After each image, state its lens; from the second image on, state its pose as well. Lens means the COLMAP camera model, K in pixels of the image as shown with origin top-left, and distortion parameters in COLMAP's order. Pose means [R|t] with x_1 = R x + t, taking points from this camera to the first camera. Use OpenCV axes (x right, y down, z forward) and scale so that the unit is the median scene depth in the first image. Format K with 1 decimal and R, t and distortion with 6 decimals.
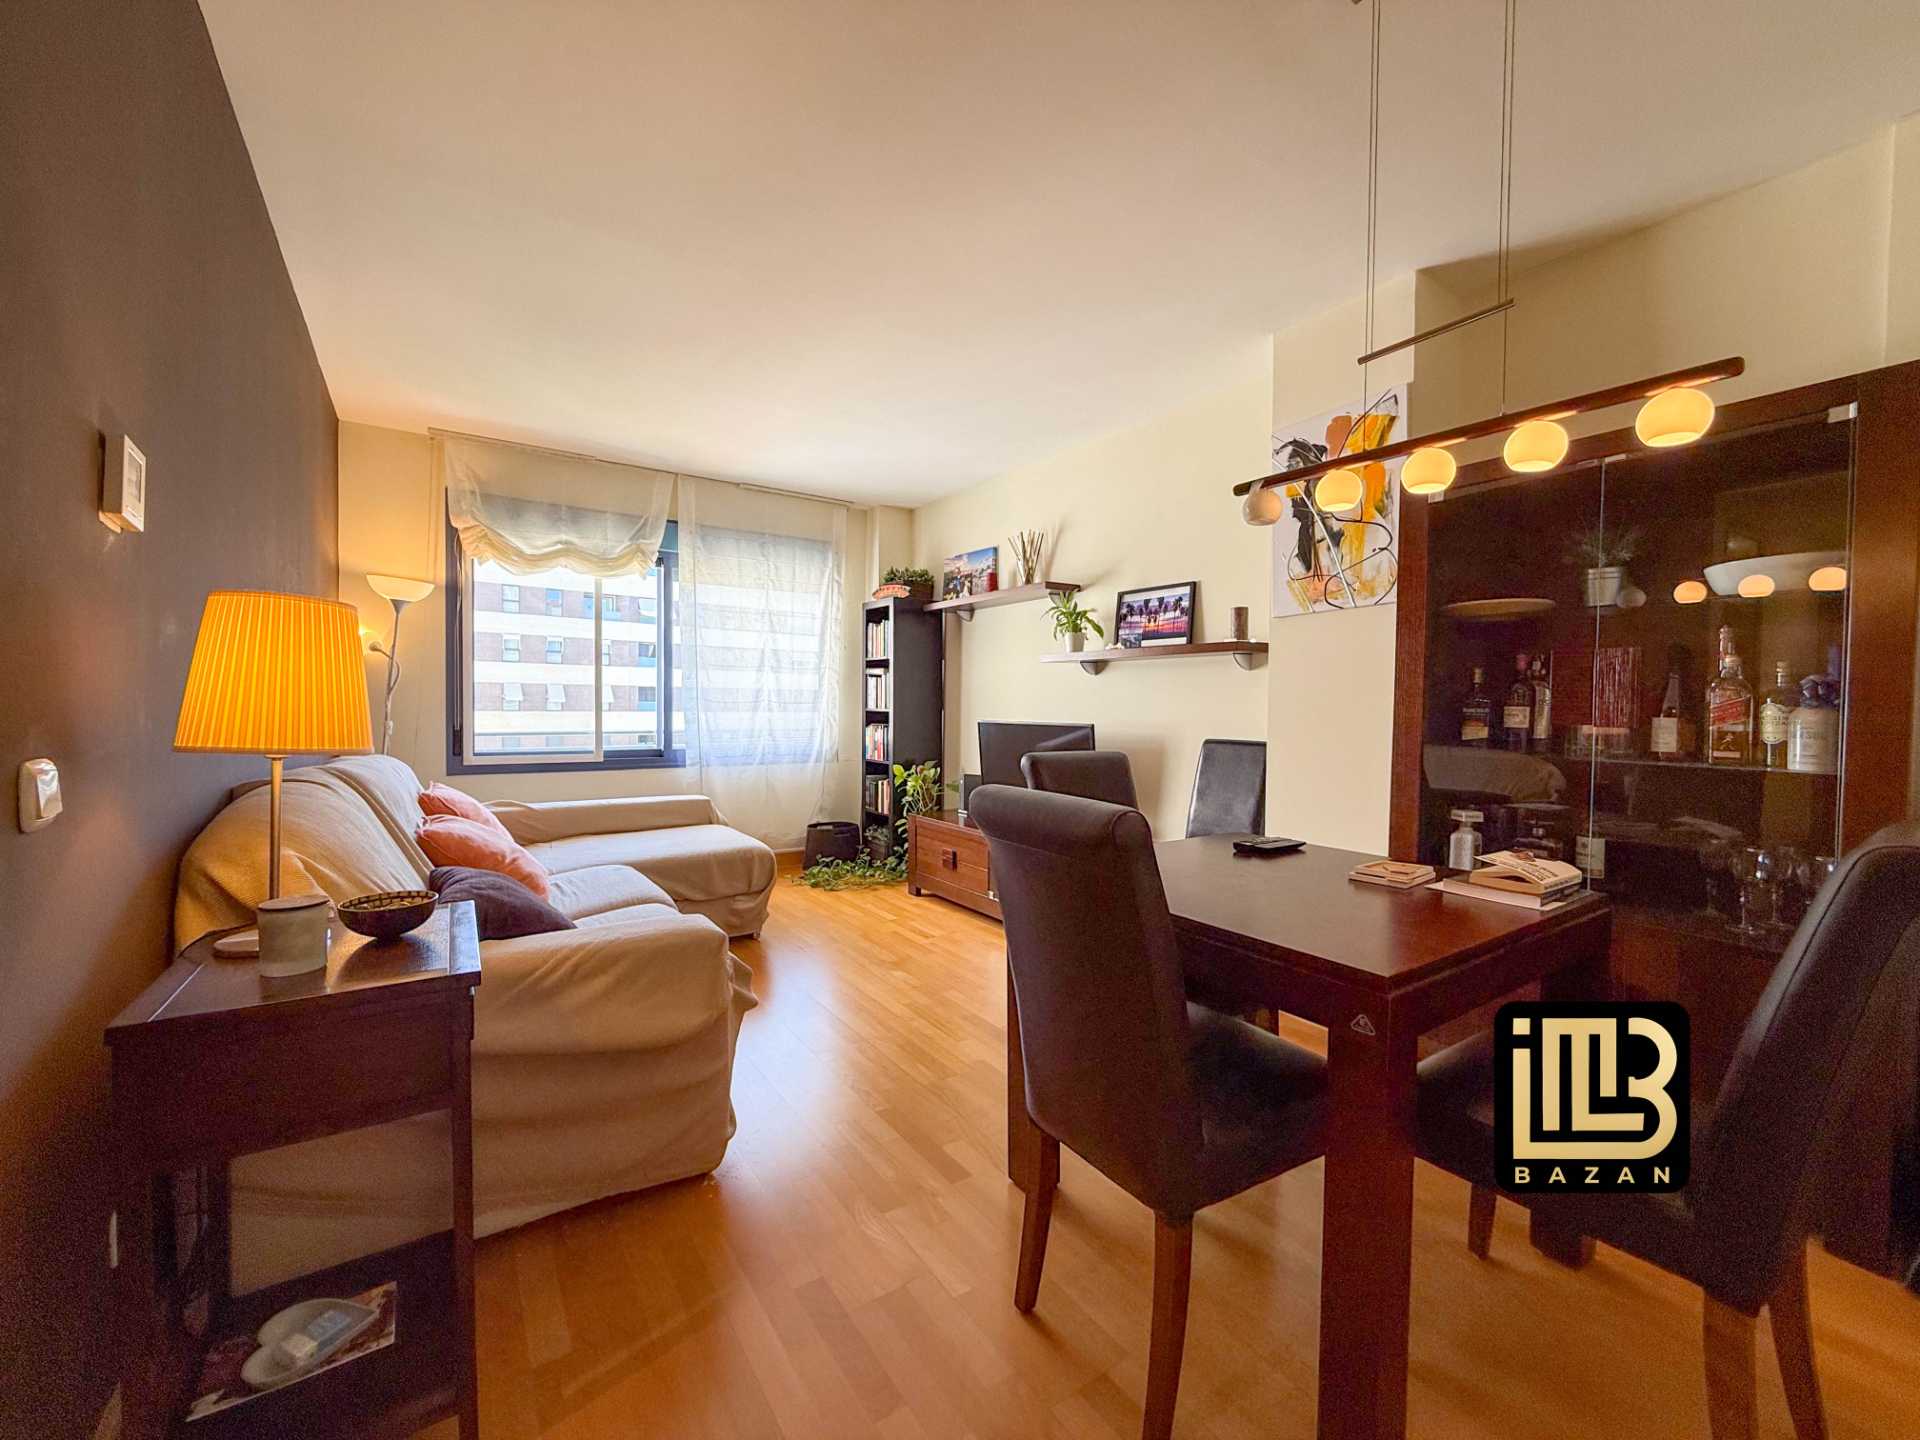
lens RADIAL K [[765.5, 0, 957.7], [0, 765.5, 720.3], [0, 0, 1]] dist [-0.002577, 0.000725]
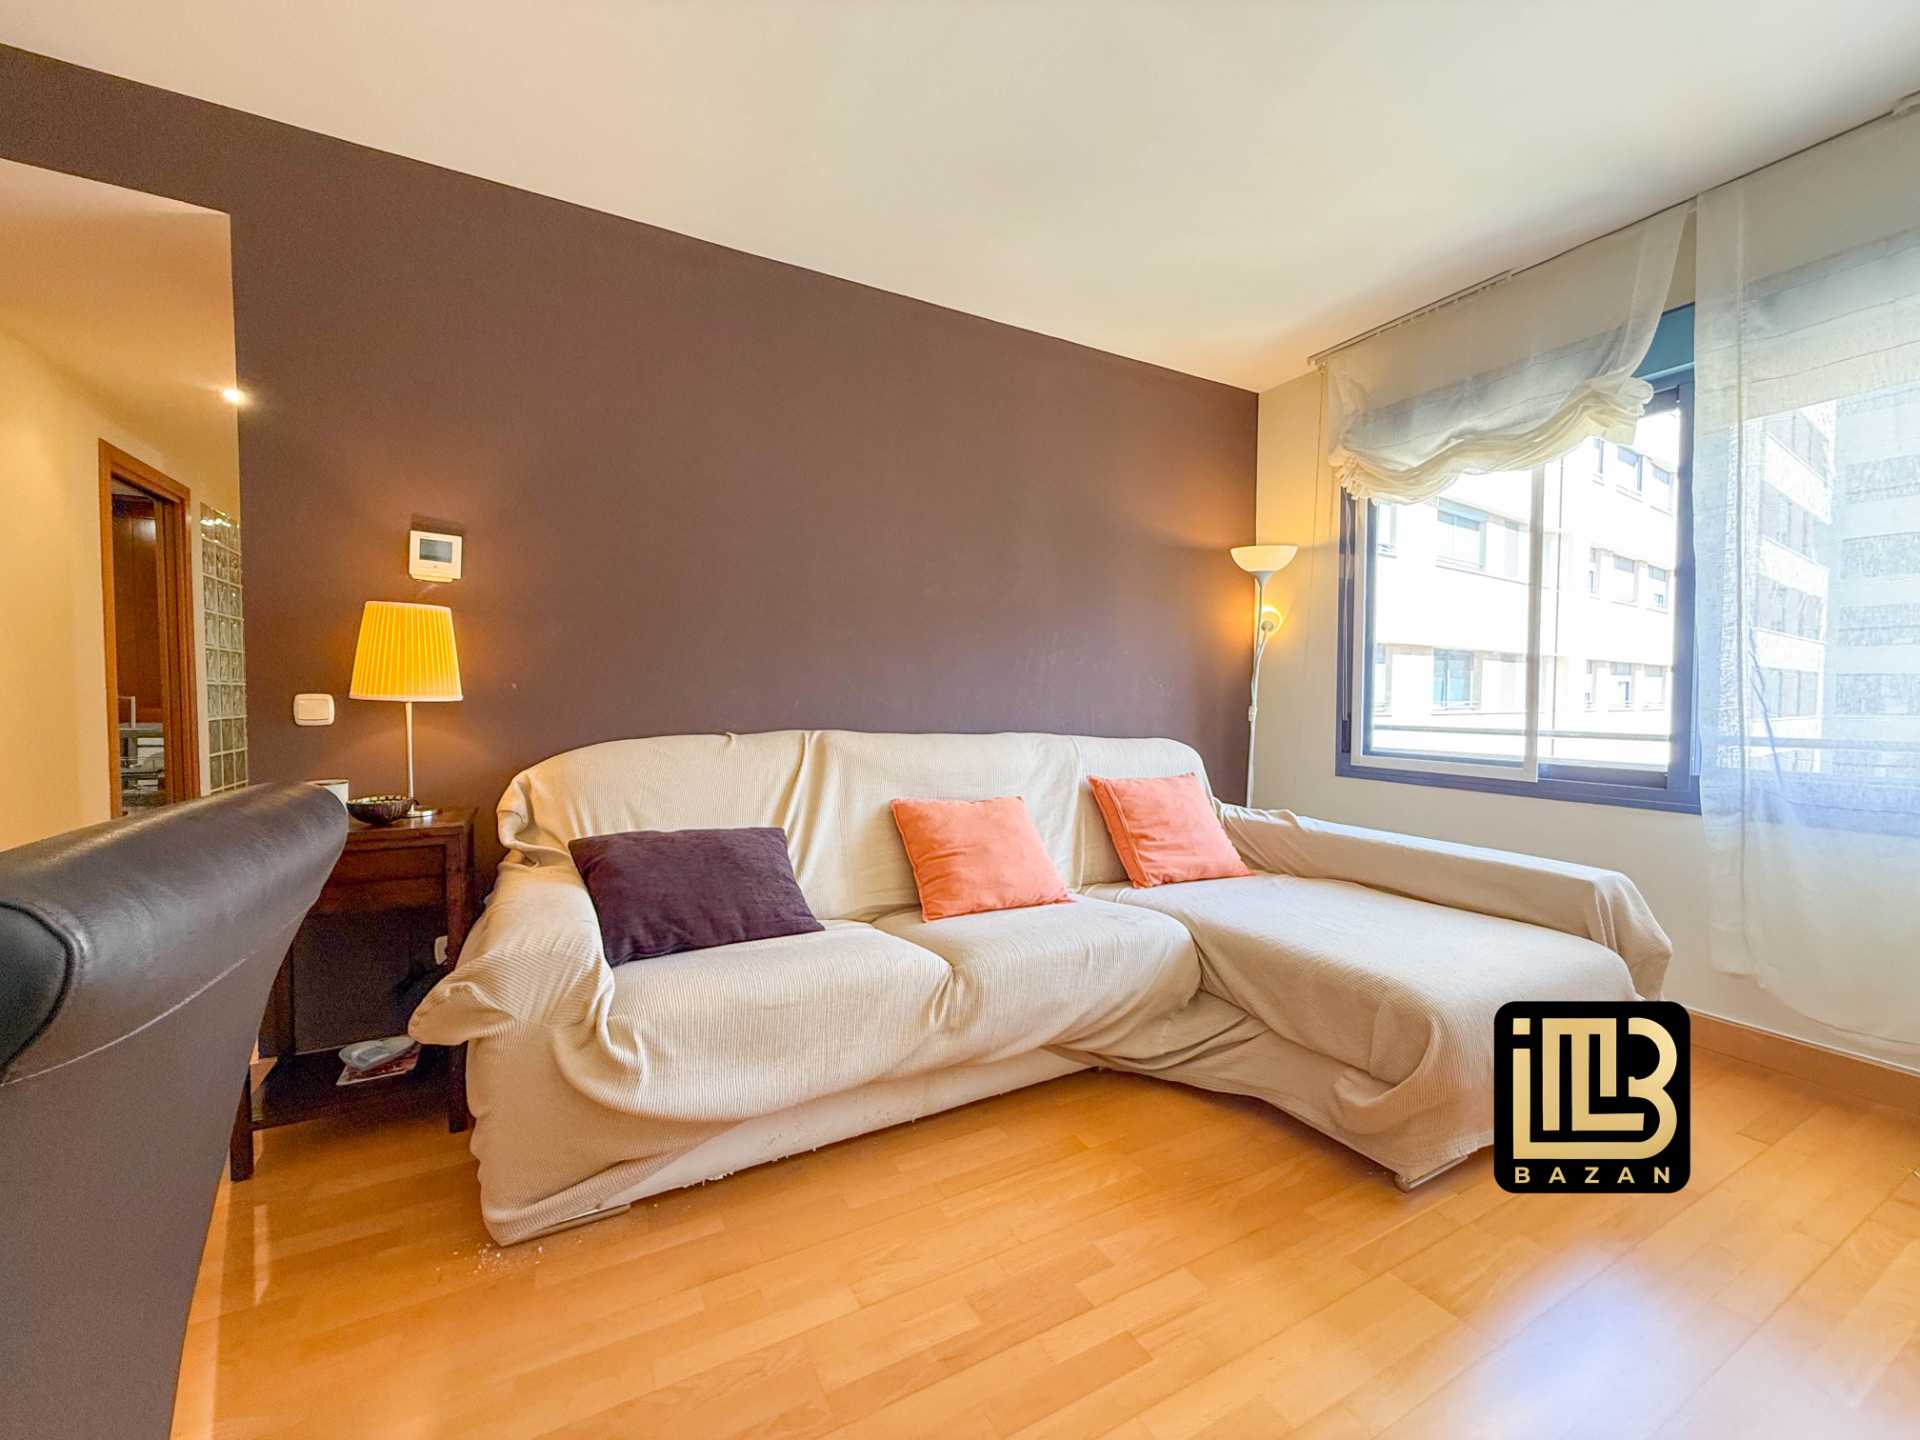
lens RADIAL K [[765.5, 0, 954.3], [0, 765.5, 719.8], [0, 0, 1]] dist [-0.002577, 0.000725]
pose [[-0.104406, 0.020037, -0.994333, 0.179546], [-0.025476, 0.999415, 0.022814, 0.004522], [0.994208, 0.027713, -0.103835, 0.665448]]
